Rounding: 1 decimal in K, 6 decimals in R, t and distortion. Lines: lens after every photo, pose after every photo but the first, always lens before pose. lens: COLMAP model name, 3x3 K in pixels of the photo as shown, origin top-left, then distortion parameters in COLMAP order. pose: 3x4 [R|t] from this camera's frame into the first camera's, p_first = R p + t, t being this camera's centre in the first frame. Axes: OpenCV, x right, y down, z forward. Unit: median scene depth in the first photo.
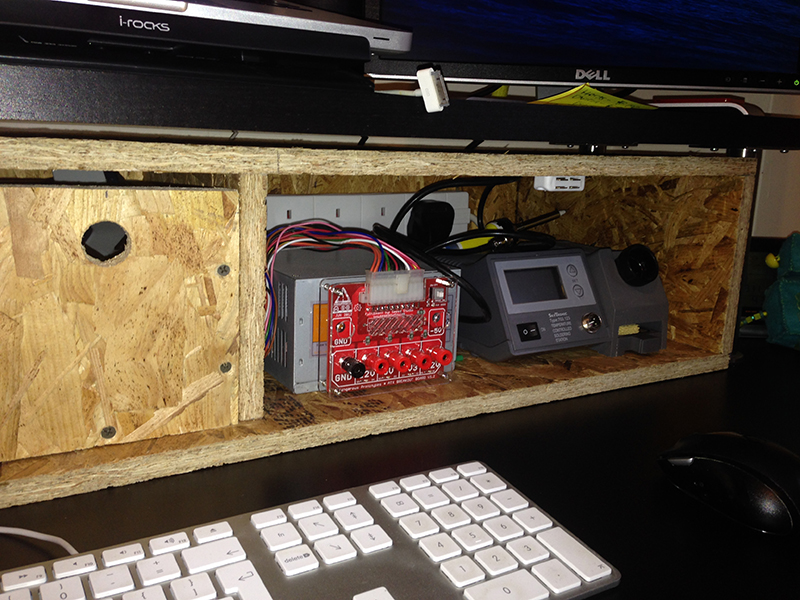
lens RADIAL K [[726.3, 0, 401.7], [0, 726.3, 286.4], [0, 0, 1]] dist [0.112726, -0.217865]
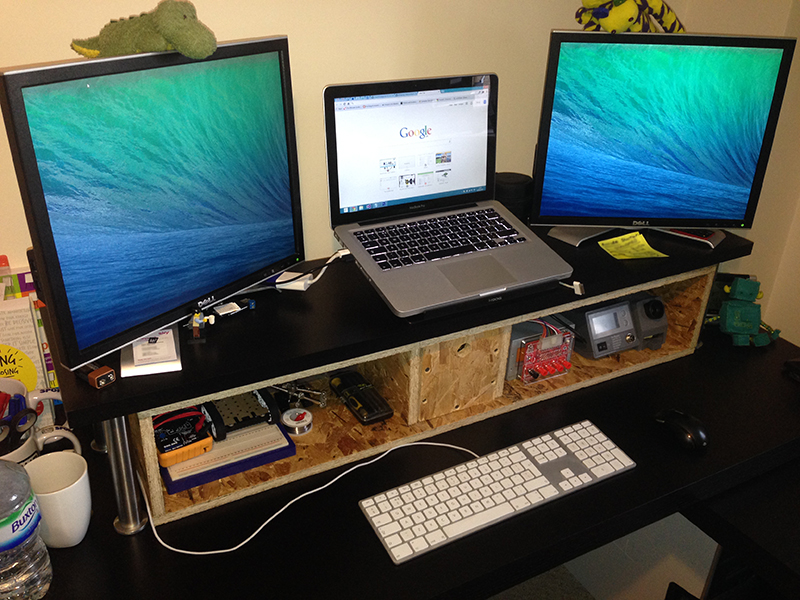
lens RADIAL K [[726.3, 0, 401.7], [0, 726.3, 286.4], [0, 0, 1]] dist [0.112726, -0.217865]
pose [[0.999606, 0.011655, -0.025552, -0.510799], [-0.004584, 0.965333, 0.260982, -0.926141], [0.027708, -0.260762, 0.965005, -1.508109]]
